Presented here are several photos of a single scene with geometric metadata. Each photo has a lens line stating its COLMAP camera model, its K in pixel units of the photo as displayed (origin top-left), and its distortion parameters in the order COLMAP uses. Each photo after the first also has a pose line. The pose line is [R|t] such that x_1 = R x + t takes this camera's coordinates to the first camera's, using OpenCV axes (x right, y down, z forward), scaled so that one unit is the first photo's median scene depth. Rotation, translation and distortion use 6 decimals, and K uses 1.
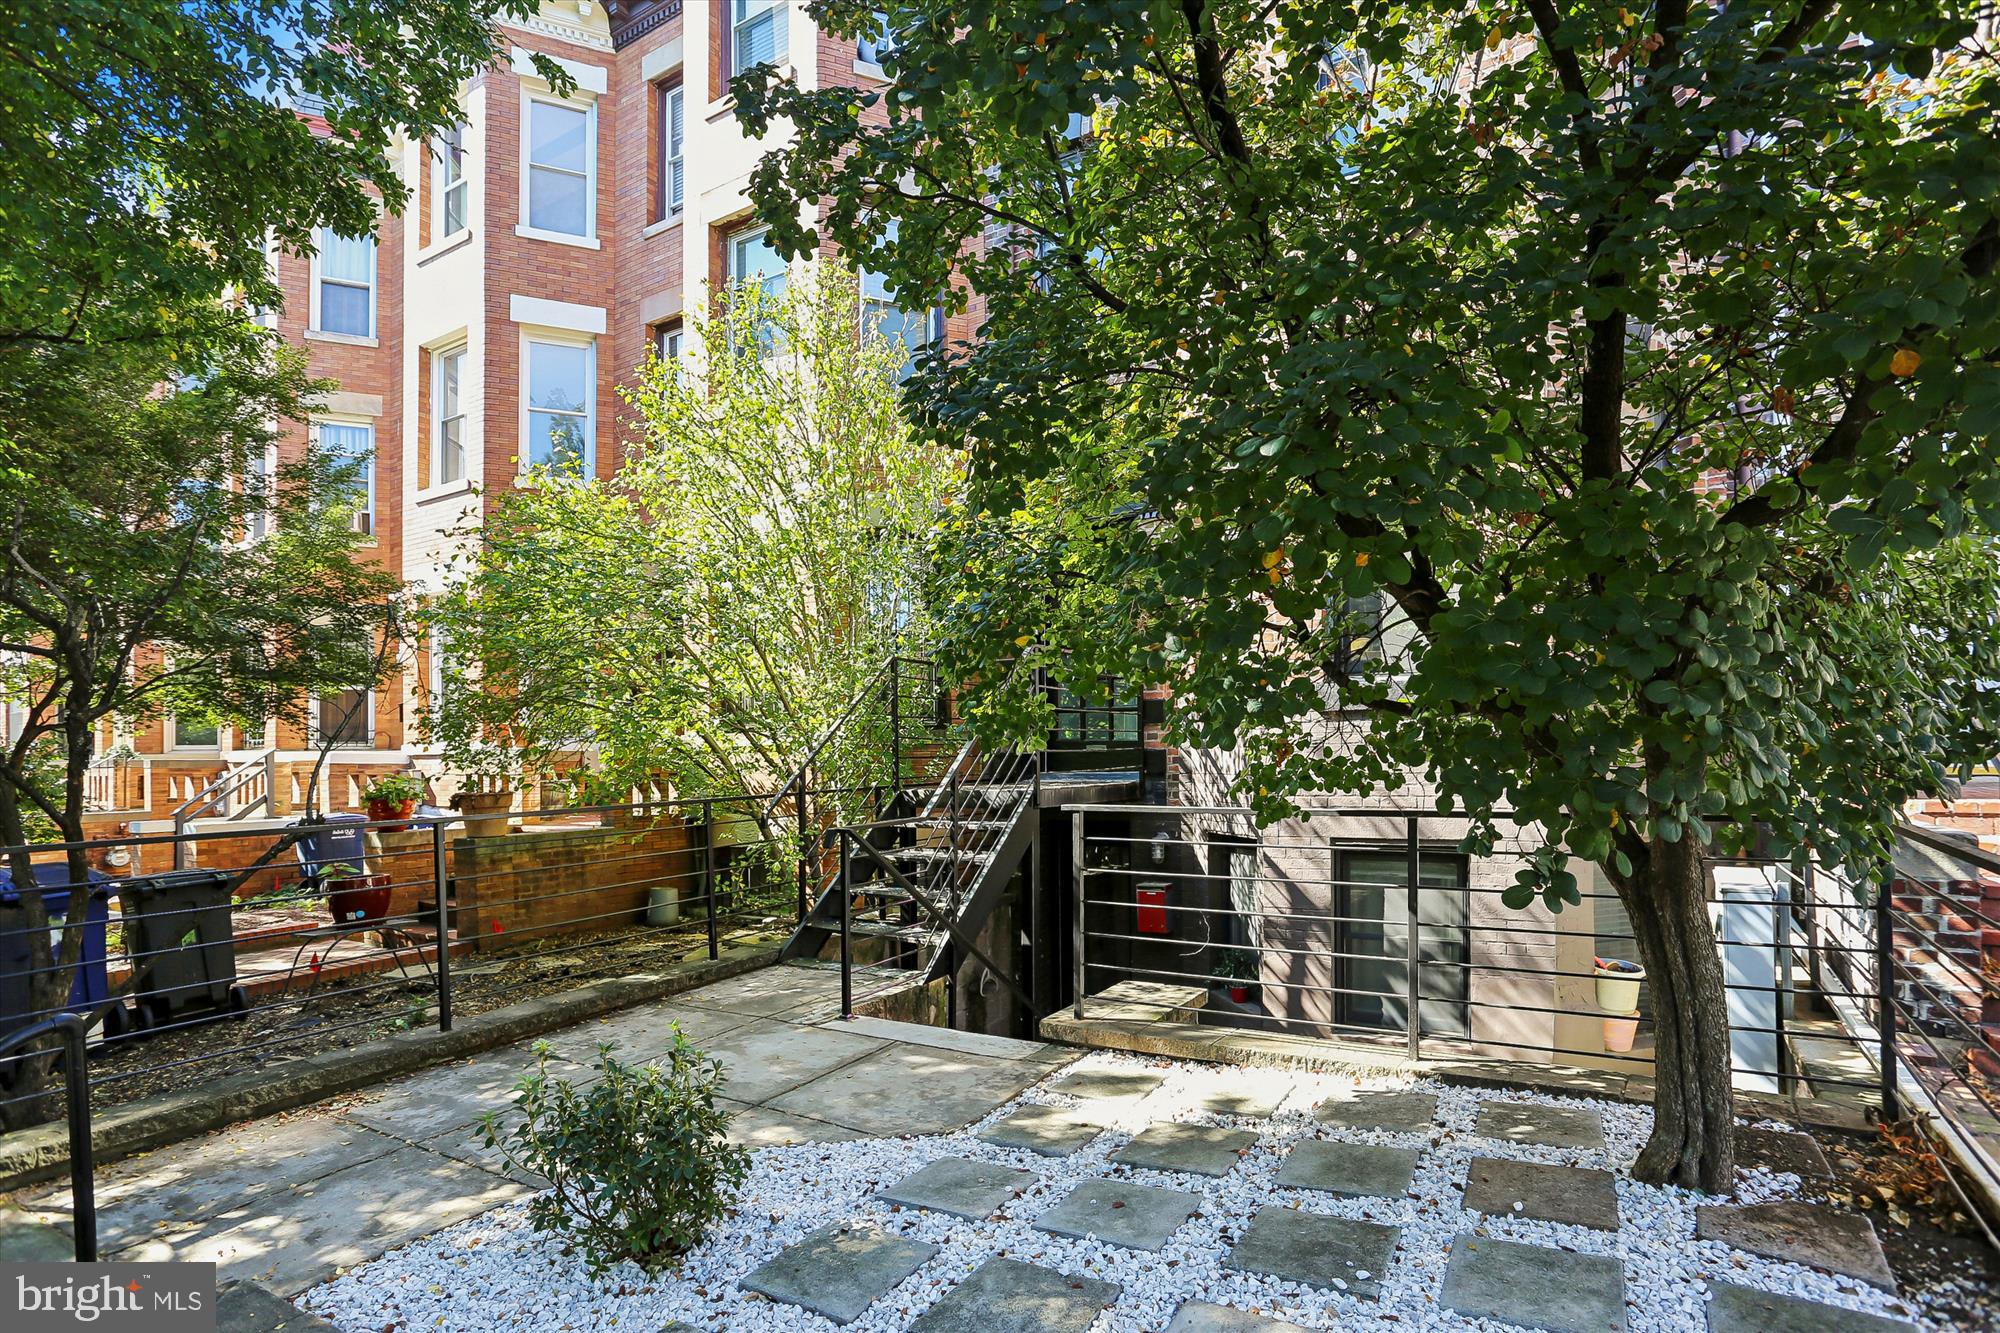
lens RADIAL K [[1001.1, 0, 999.1], [0, 1001.1, 652.7], [0, 0, 1]] dist [-0.000941, -0.000039]
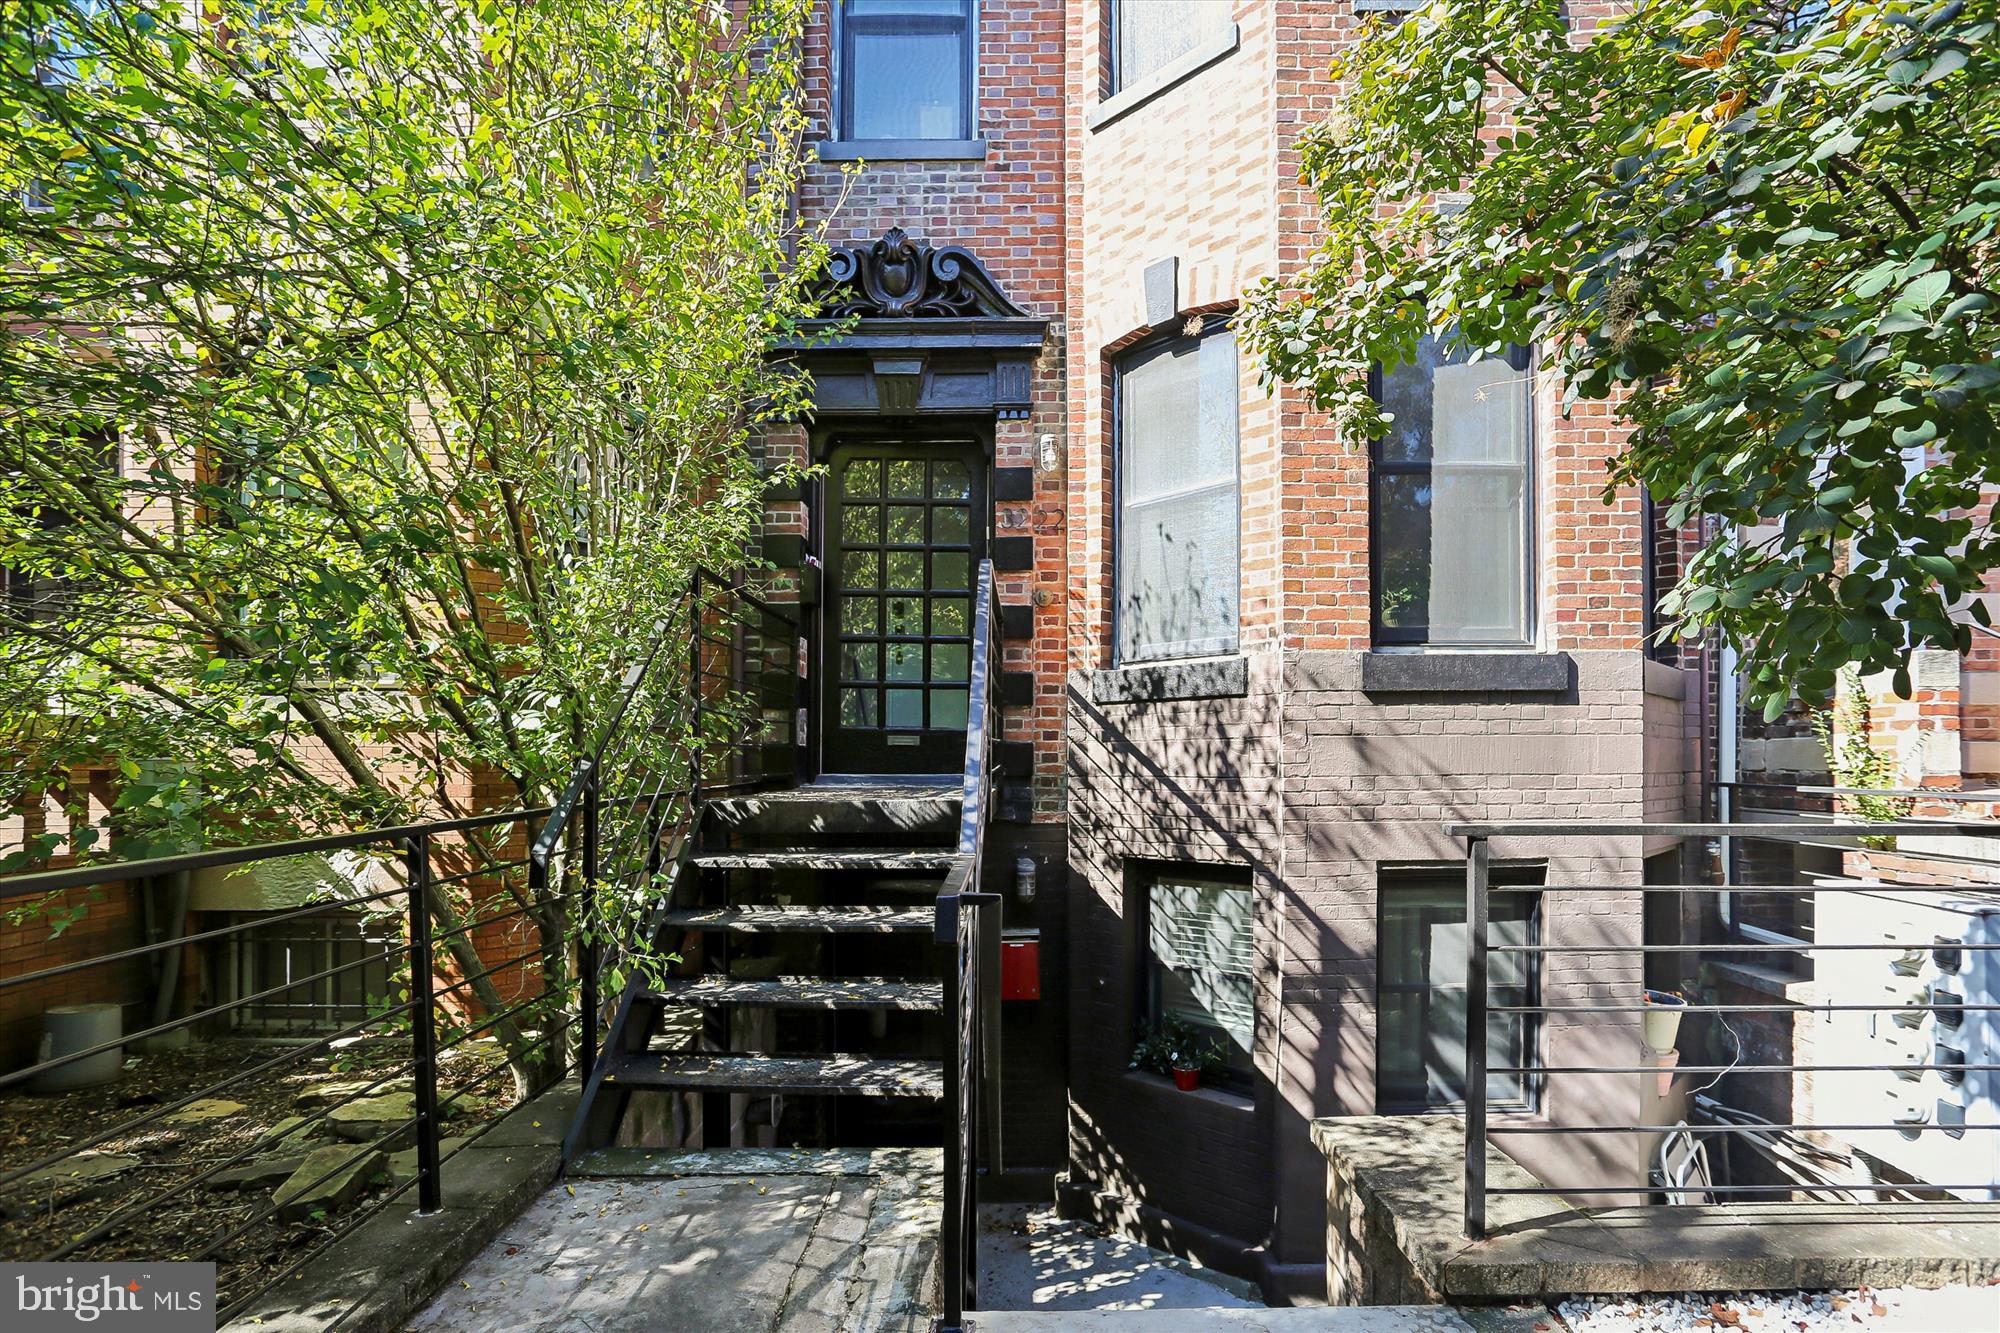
lens RADIAL K [[1024.2, 0, 1011.5], [0, 1024.2, 750.0], [0, 0, 1]] dist [-0.029339, -0.000343]
pose [[0.856914, 0.019864, 0.515076, -0.278371], [-0.061236, 0.996104, 0.063461, 0.073412], [-0.511809, -0.085922, 0.854792, 0.503527]]
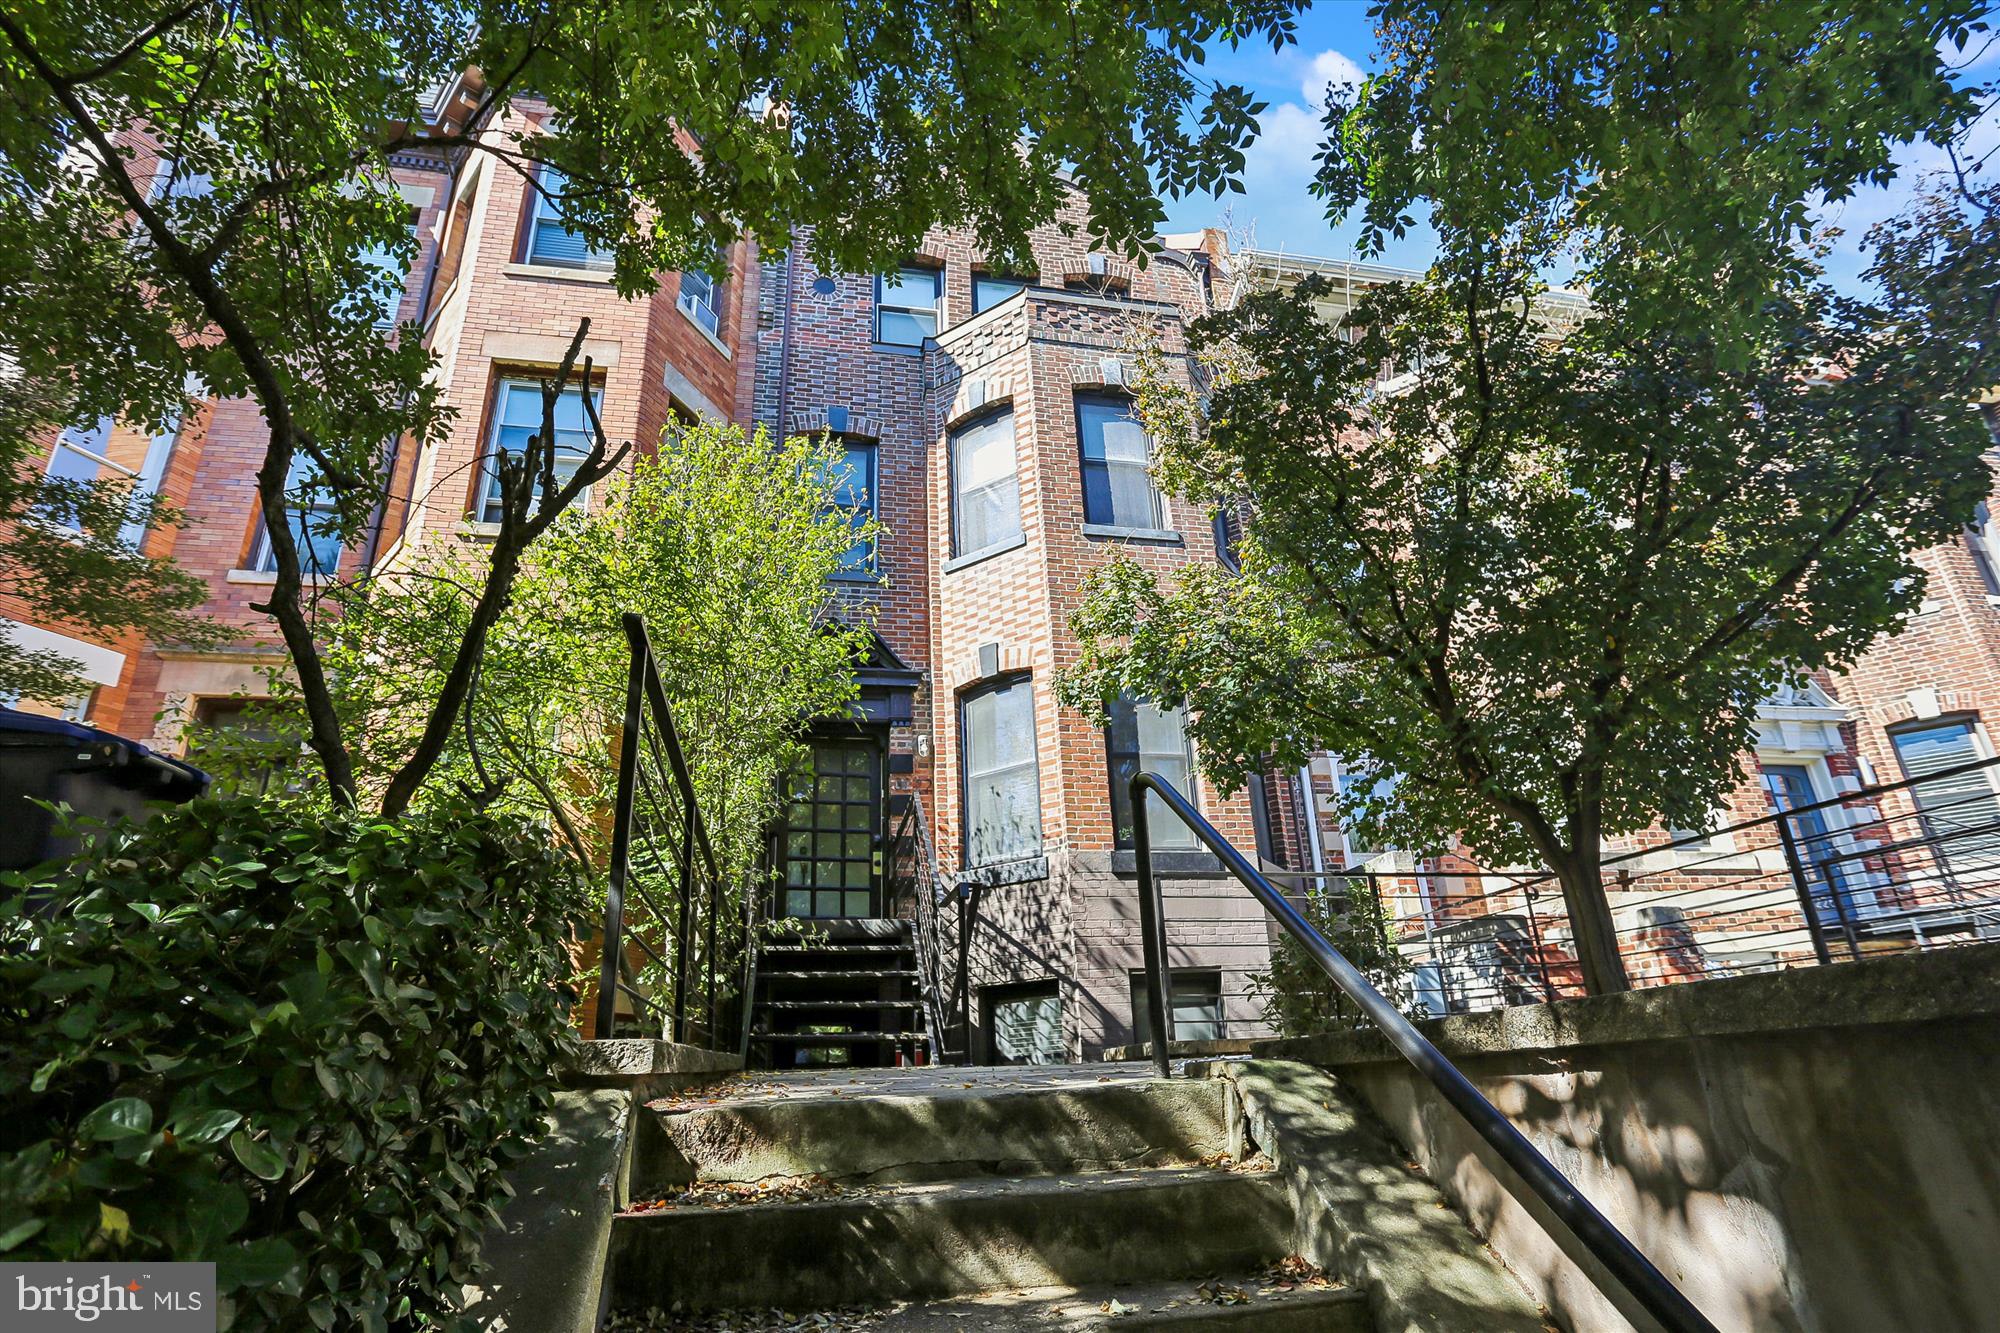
lens RADIAL K [[1001.1, 0, 999.1], [0, 1001.1, 652.7], [0, 0, 1]] dist [-0.000941, -0.000039]
pose [[0.730300, 0.258913, 0.632160, -0.695274], [-0.032536, 0.937525, -0.346394, 0.253779], [-0.682352, 0.232403, 0.693098, 0.132398]]
